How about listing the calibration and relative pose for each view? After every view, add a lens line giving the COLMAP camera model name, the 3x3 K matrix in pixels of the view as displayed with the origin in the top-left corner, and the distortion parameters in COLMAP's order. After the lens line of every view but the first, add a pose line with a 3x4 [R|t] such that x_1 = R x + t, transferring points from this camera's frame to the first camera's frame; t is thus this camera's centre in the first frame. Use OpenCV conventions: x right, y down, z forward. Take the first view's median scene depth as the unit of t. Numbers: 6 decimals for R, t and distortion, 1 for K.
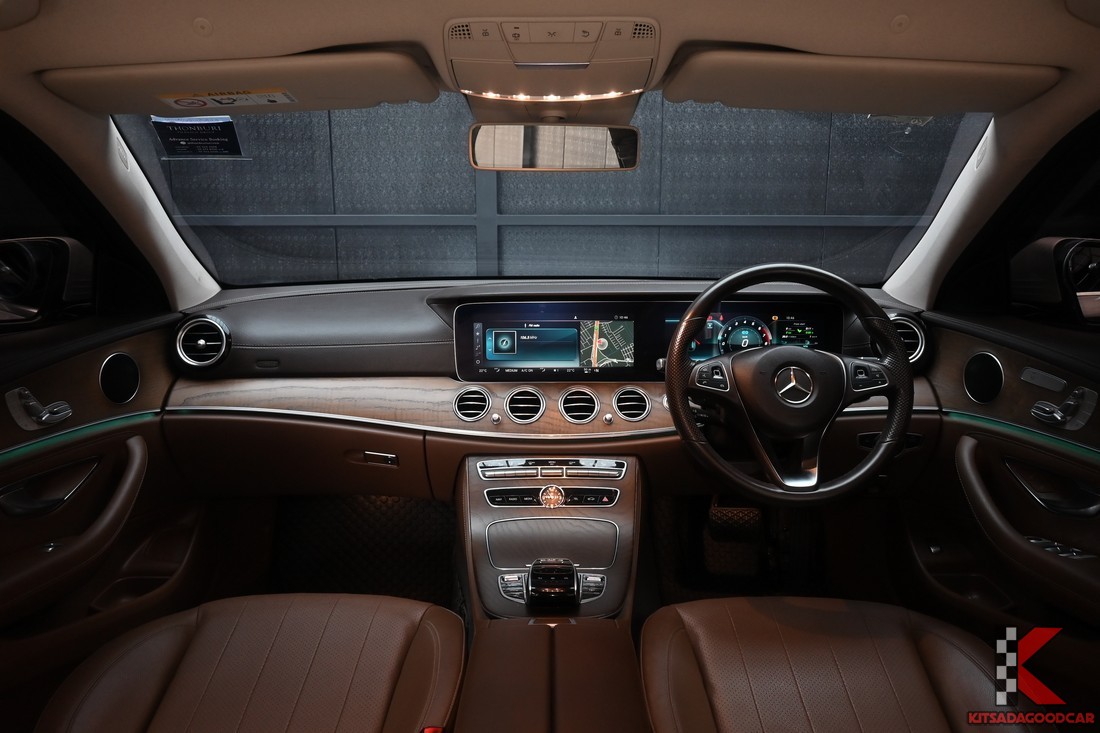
lens RADIAL K [[751.0, 0, 548.0], [0, 751.0, 367.4], [0, 0, 1]] dist [-0.012480, -0.005018]
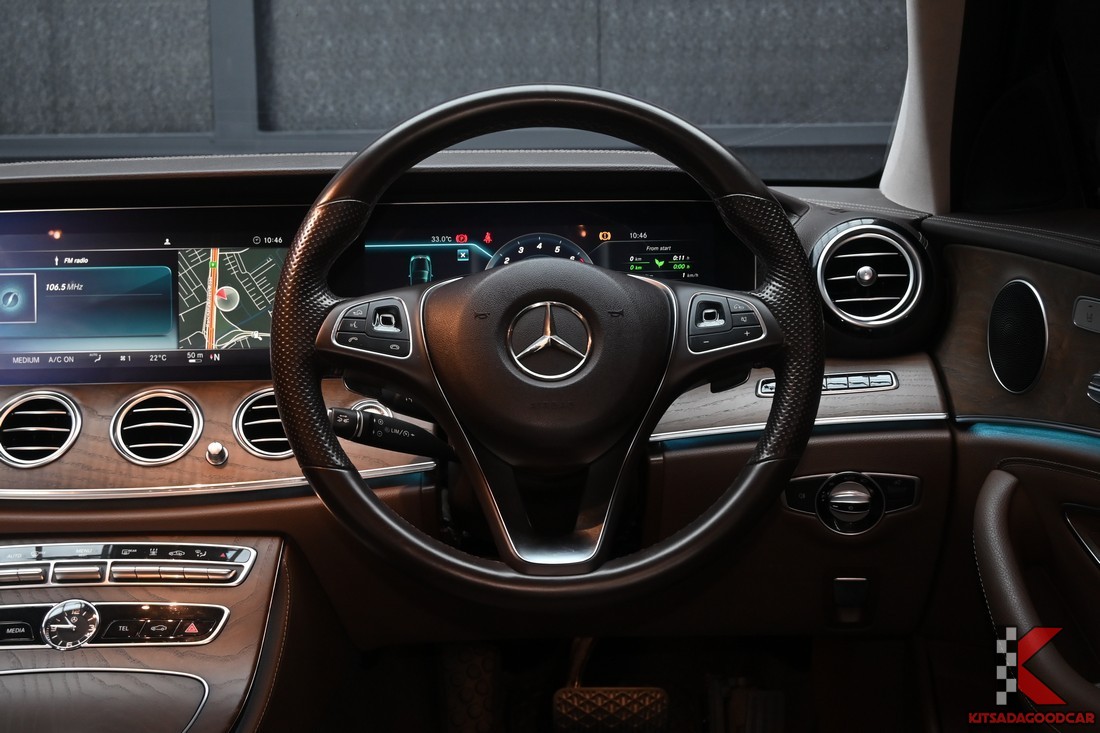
lens RADIAL K [[1542.5, 0, 549.0], [0, 1542.5, 365.7], [0, 0, 1]] dist [0.007832, 0.000000]
pose [[0.999750, -0.018445, 0.012664, 0.257821], [0.019538, 0.995526, -0.092450, 0.101028], [-0.010902, 0.092674, 0.995637, 0.067307]]
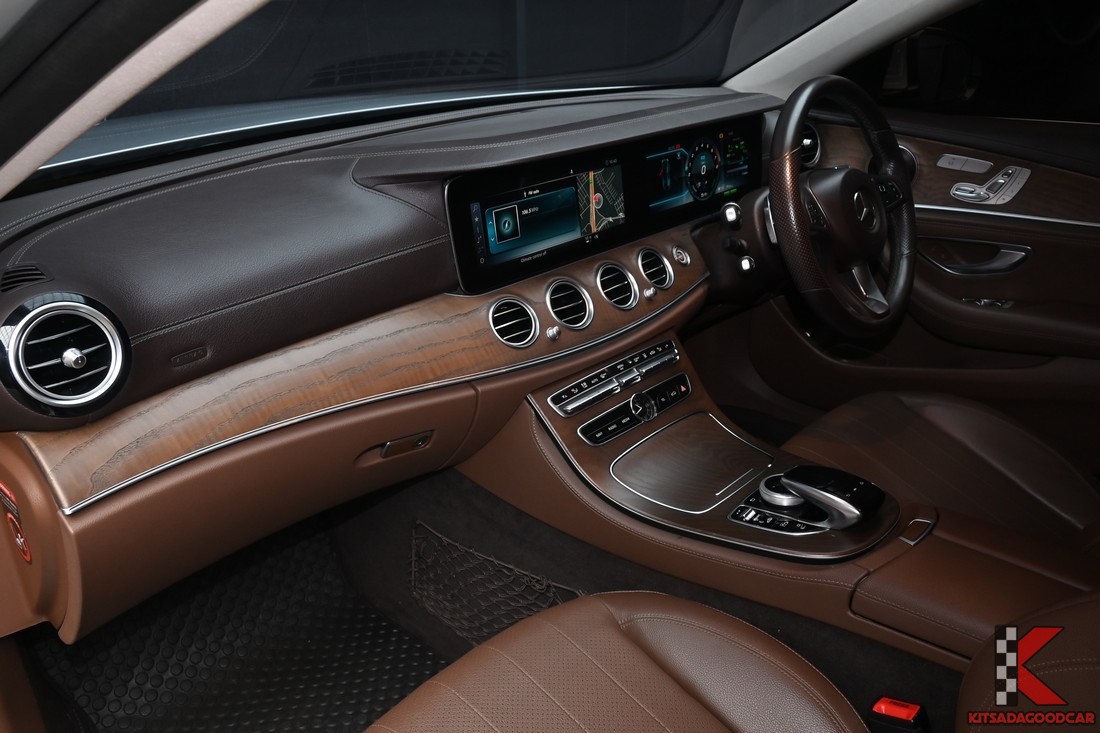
lens RADIAL K [[851.2, 0, 551.2], [0, 851.2, 365.6], [0, 0, 1]] dist [0.006474, 0.000254]
pose [[0.695482, -0.307324, 0.649505, -0.582680], [0.145321, 0.945399, 0.291723, -0.133843], [-0.703695, -0.108501, 0.702169, 0.408359]]
